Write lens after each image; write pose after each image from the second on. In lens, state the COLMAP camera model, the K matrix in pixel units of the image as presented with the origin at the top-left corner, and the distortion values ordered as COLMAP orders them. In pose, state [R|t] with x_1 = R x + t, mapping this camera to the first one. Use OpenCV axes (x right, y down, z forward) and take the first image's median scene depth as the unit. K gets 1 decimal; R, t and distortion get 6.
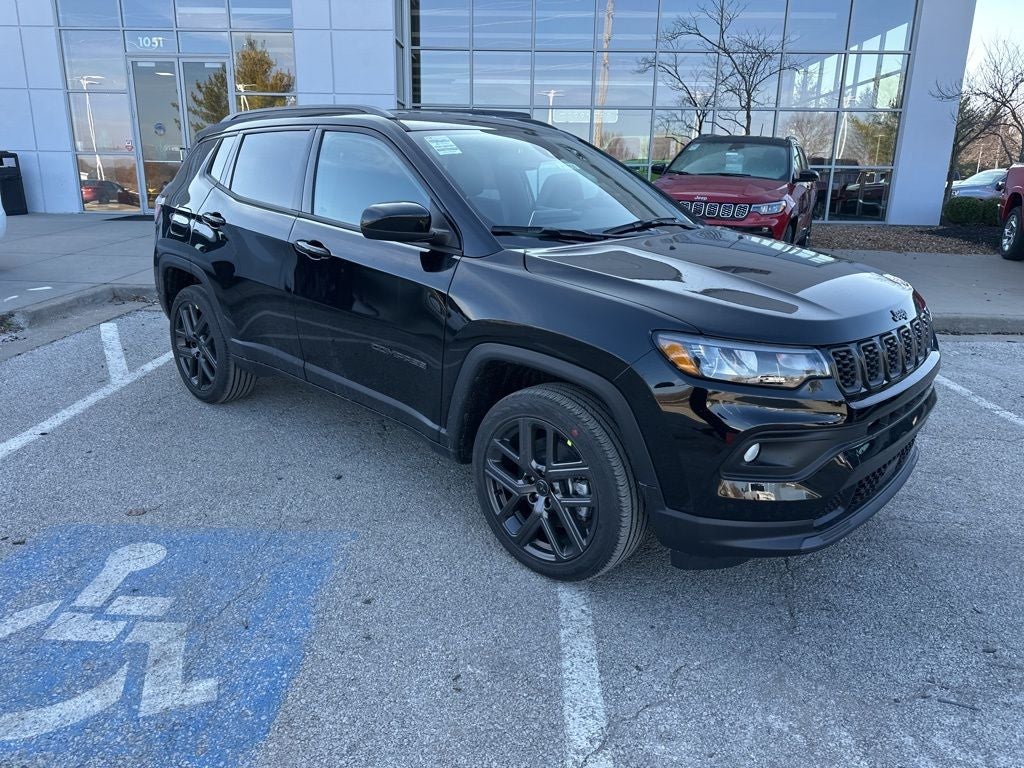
lens RADIAL K [[721.2, 0, 510.7], [0, 721.2, 389.1], [0, 0, 1]] dist [0.040282, -0.043567]
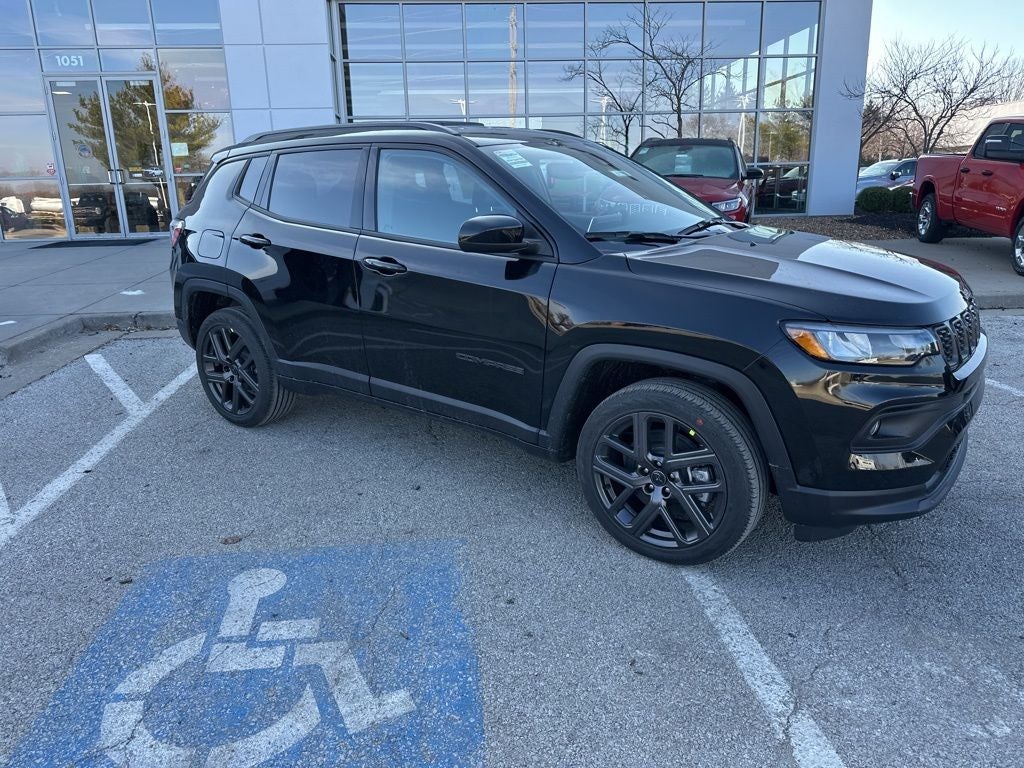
lens RADIAL K [[719.1, 0, 512.0], [0, 719.1, 384.0], [0, 0, 1]] dist [0.040501, -0.046057]
pose [[0.991240, -0.071018, 0.111357, -0.193842], [0.072603, 0.997308, -0.010234, -0.003309], [-0.110331, 0.018229, 0.993728, -0.015999]]
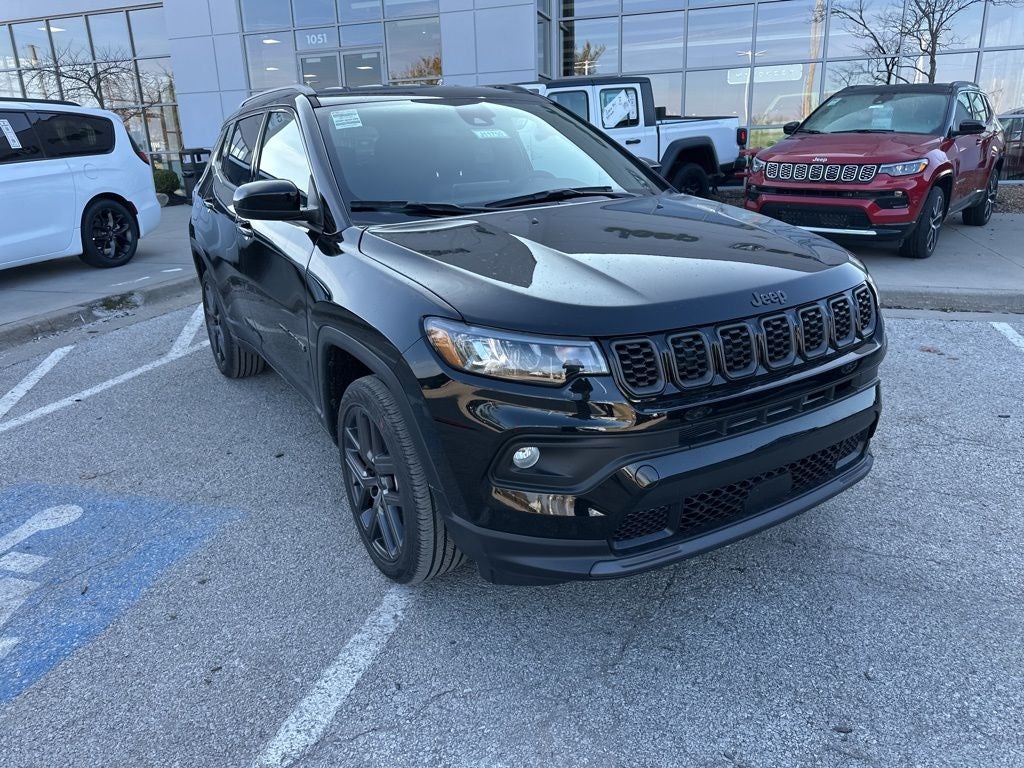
lens RADIAL K [[723.7, 0, 509.8], [0, 723.7, 386.7], [0, 0, 1]] dist [0.036193, -0.042354]
pose [[0.962166, 0.035633, -0.270123, 0.321803], [-0.028362, 0.999124, 0.030773, -0.014061], [0.270983, -0.021947, 0.962334, 0.098547]]
